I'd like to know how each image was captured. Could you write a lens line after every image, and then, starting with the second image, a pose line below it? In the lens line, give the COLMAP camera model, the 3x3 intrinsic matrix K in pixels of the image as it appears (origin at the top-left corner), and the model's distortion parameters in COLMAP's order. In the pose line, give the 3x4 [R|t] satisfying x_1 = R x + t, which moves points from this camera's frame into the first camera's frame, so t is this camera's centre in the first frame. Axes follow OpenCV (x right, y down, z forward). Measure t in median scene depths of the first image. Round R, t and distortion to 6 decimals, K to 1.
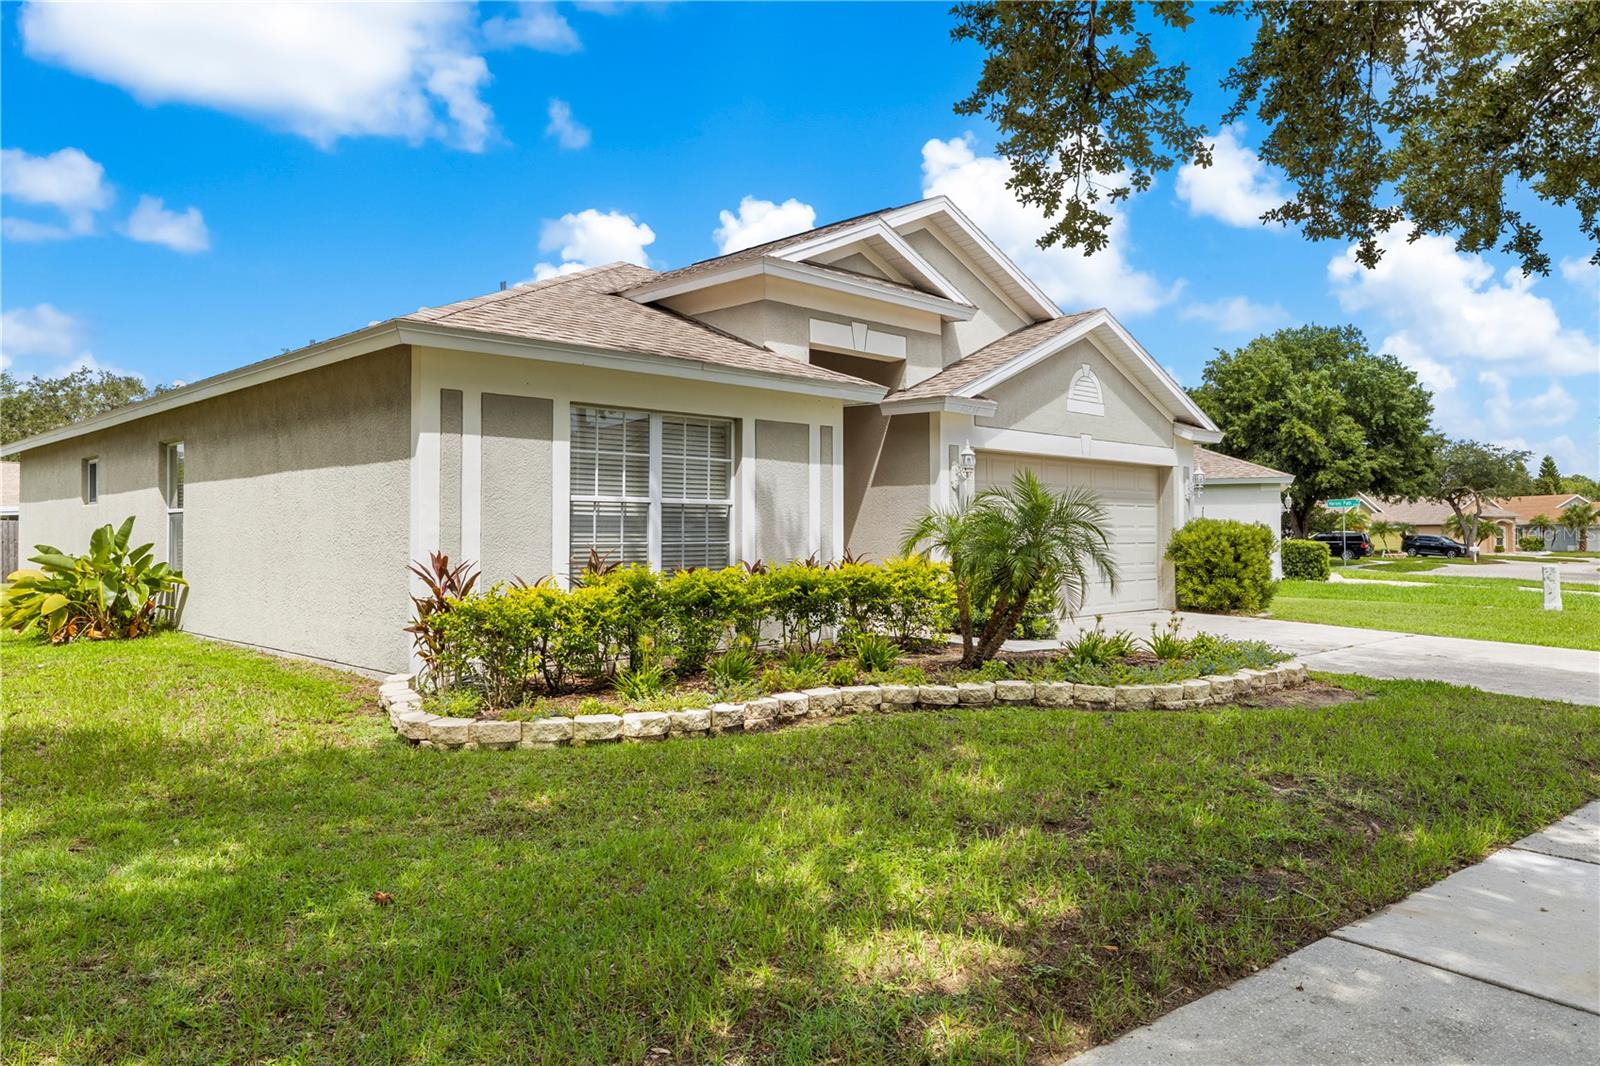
lens RADIAL K [[1097.8, 0, 800.6], [0, 1097.8, 537.3], [0, 0, 1]] dist [-0.005843, 0.000125]
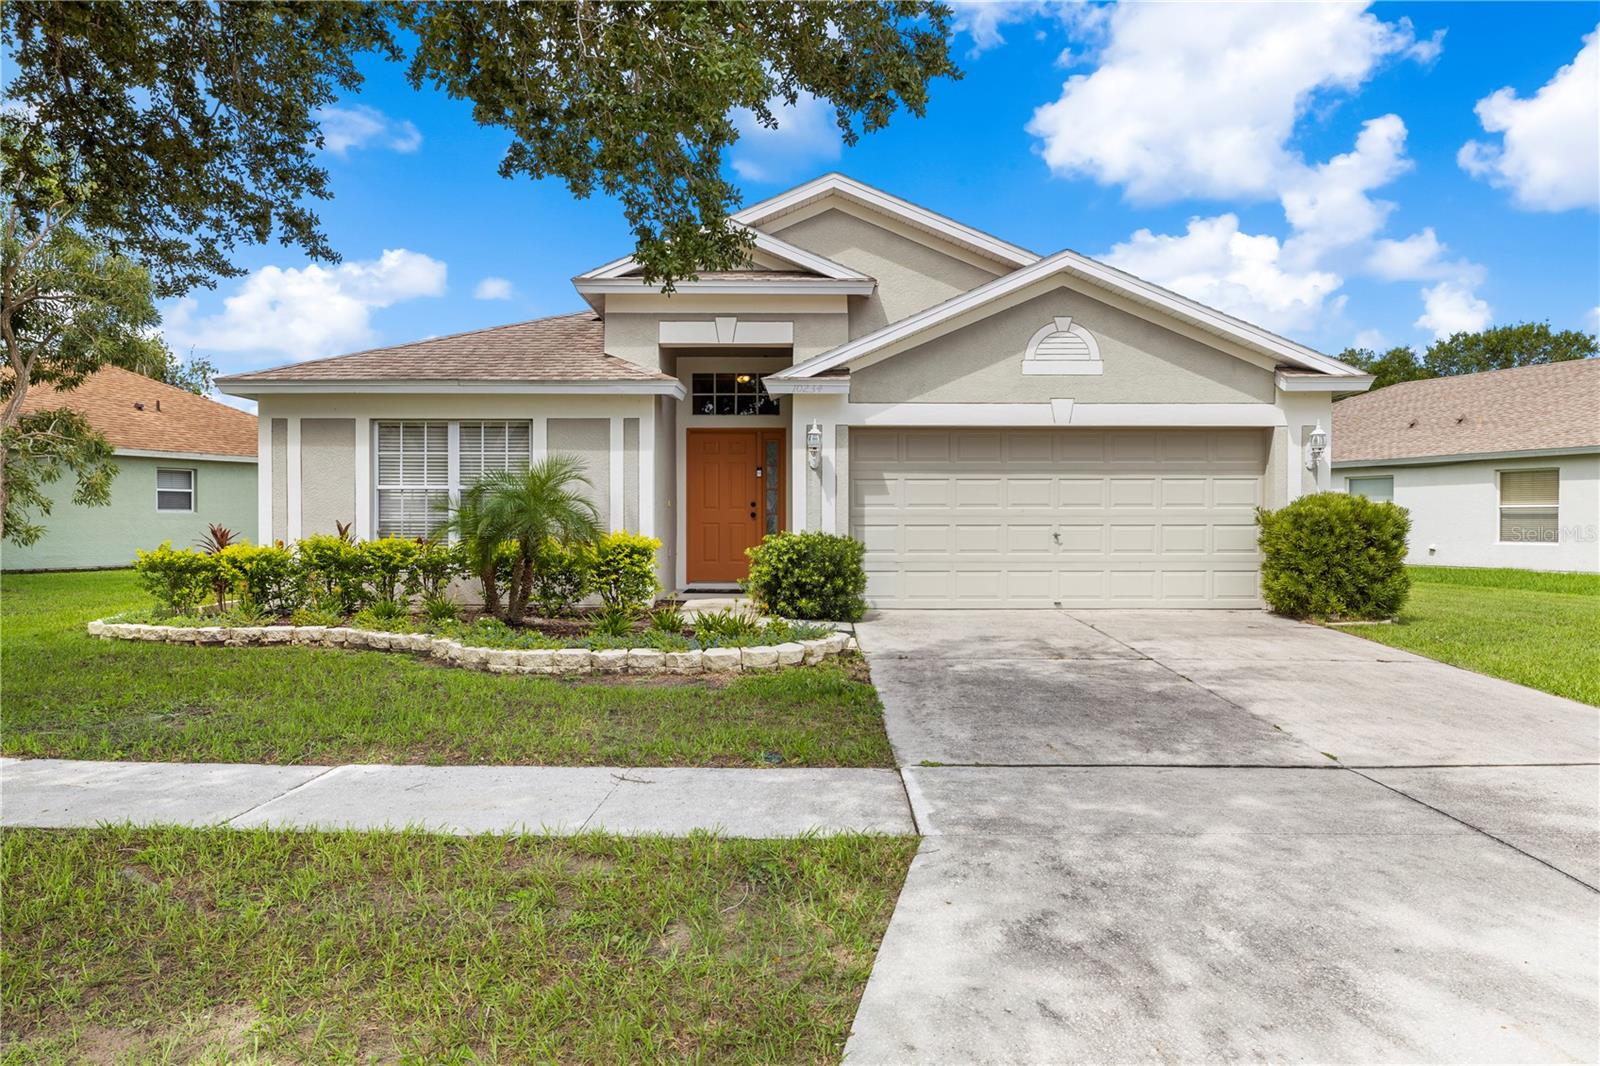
lens RADIAL K [[1097.8, 0, 803.8], [0, 1097.8, 536.8], [0, 0, 1]] dist [-0.005843, 0.000125]
pose [[0.708900, 0.015420, -0.705140, 0.982145], [-0.003257, 0.999822, 0.018590, 0.000093], [0.705301, -0.010881, 0.708824, 0.327445]]
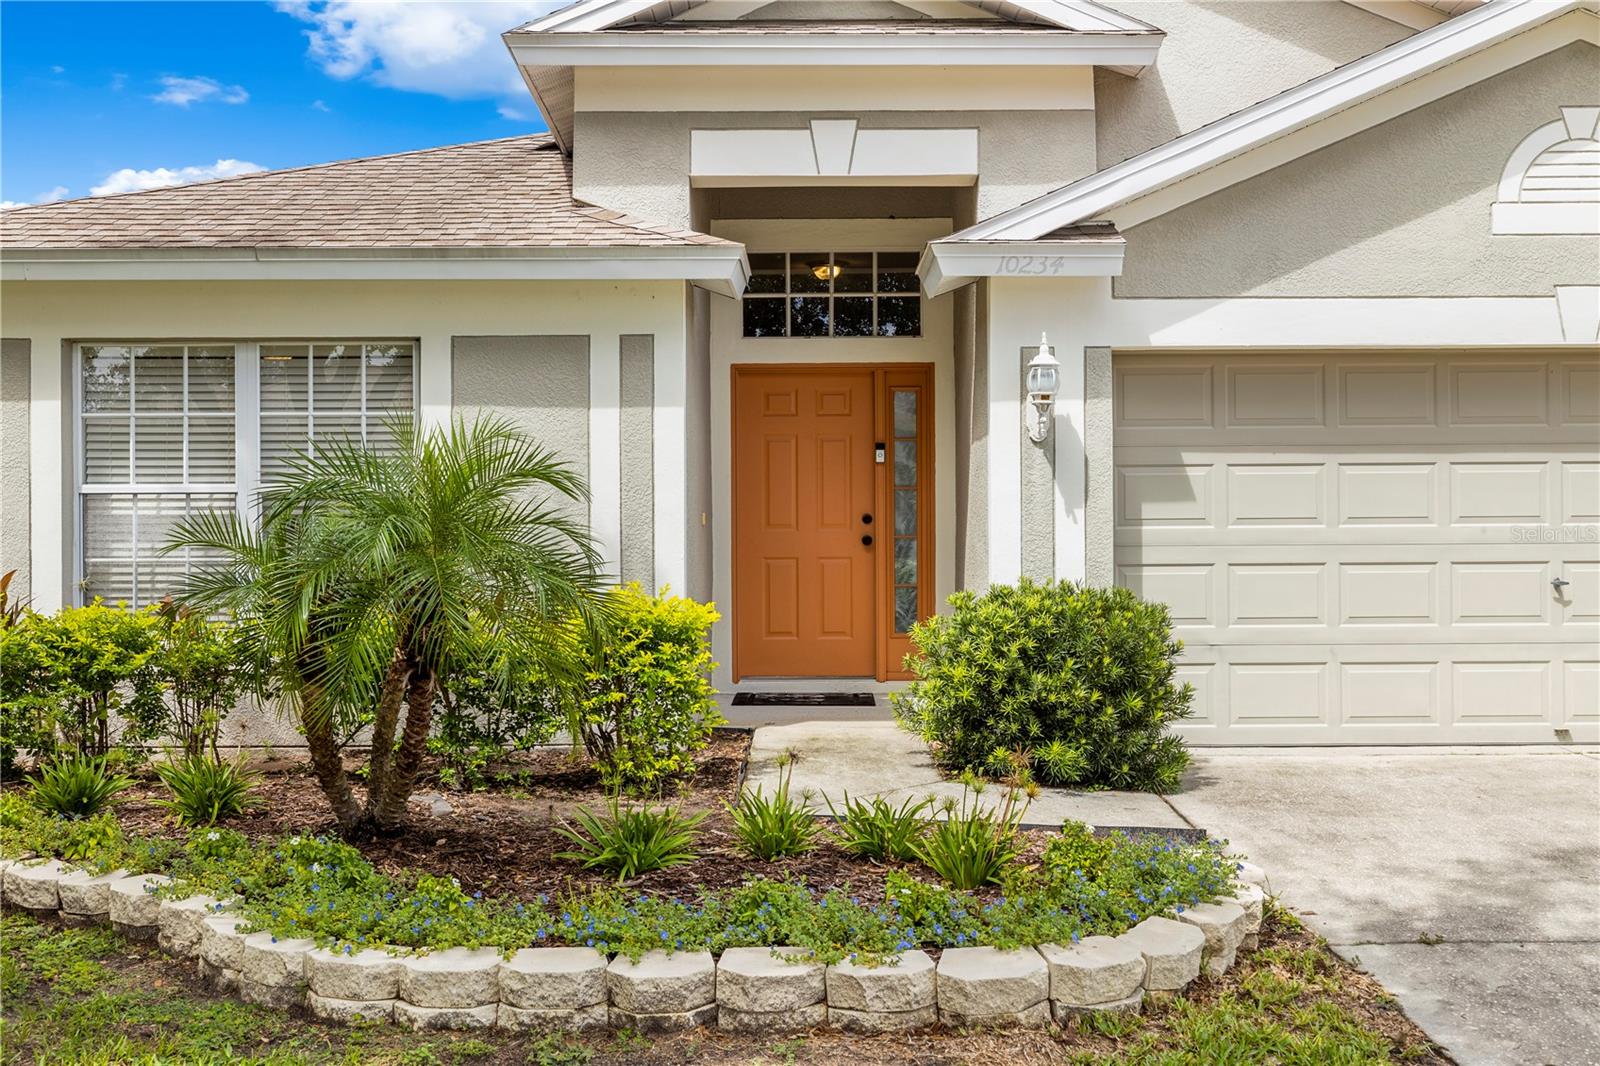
lens RADIAL K [[1582.5, 0, 803.2], [0, 1582.5, 536.5], [0, 0, 1]] dist [0.006118, 0.000000]
pose [[0.712174, 0.002017, -0.702000, 0.623594], [0.003367, 0.999975, 0.006289, -0.010431], [0.701995, -0.006843, 0.712149, 0.535843]]
